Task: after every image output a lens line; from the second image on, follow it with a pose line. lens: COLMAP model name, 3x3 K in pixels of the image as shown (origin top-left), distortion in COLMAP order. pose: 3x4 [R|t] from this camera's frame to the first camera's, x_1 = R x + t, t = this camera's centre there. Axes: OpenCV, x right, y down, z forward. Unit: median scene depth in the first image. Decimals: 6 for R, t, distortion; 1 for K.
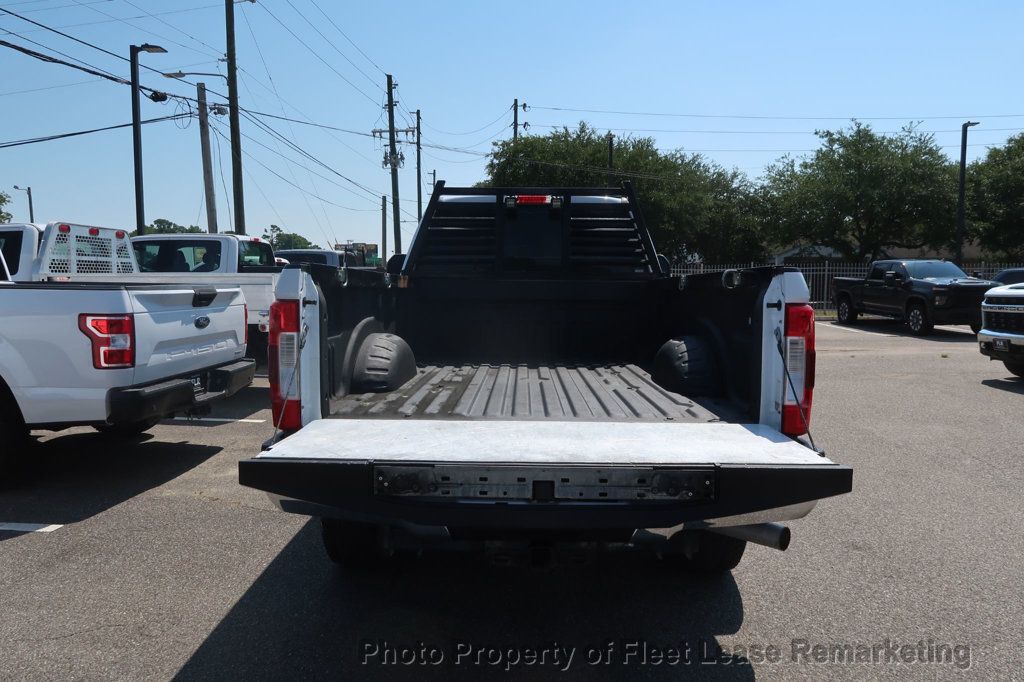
lens RADIAL K [[711.3, 0, 512.3], [0, 711.3, 341.5], [0, 0, 1]] dist [-0.033638, 0.012720]
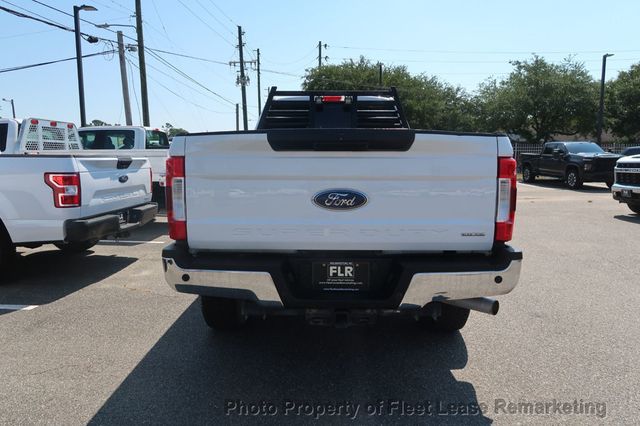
lens RADIAL K [[444.5, 0, 320.2], [0, 444.5, 213.9], [0, 0, 1]] dist [-0.033638, 0.012720]
pose [[0.999977, -0.005590, 0.003835, -0.000856], [0.005430, 0.999161, 0.040597, 0.002803], [-0.004059, -0.040575, 0.999168, 0.002407]]
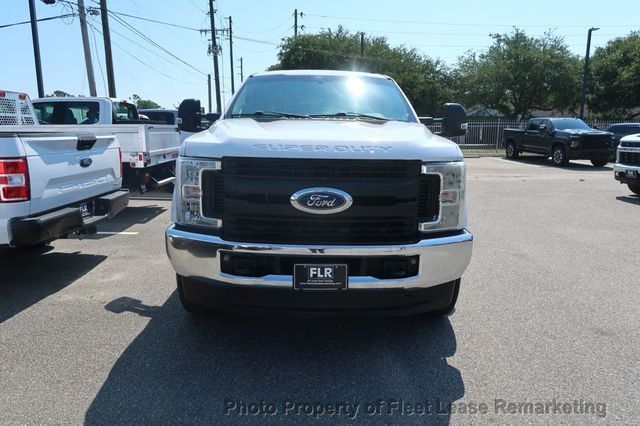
lens RADIAL K [[444.5, 0, 322.1], [0, 444.5, 214.5], [0, 0, 1]] dist [-0.033638, 0.012720]
pose [[0.997699, -0.012150, 0.066707, -0.013684], [0.005411, 0.994943, 0.100297, -0.002362], [-0.067588, -0.099705, 0.992719, 0.035158]]
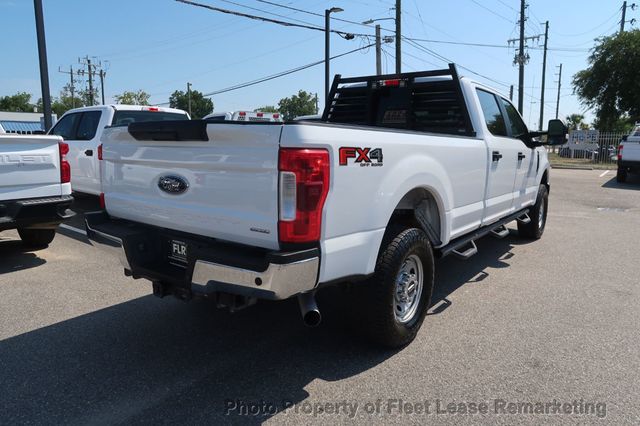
lens RADIAL K [[444.5, 0, 314.0], [0, 444.5, 214.3], [0, 0, 1]] dist [-0.033638, 0.012720]
pose [[0.805976, 0.095285, -0.584228, 0.093950], [-0.052946, 0.994608, 0.089174, -0.000504], [0.589575, -0.040940, 0.806675, 0.032322]]
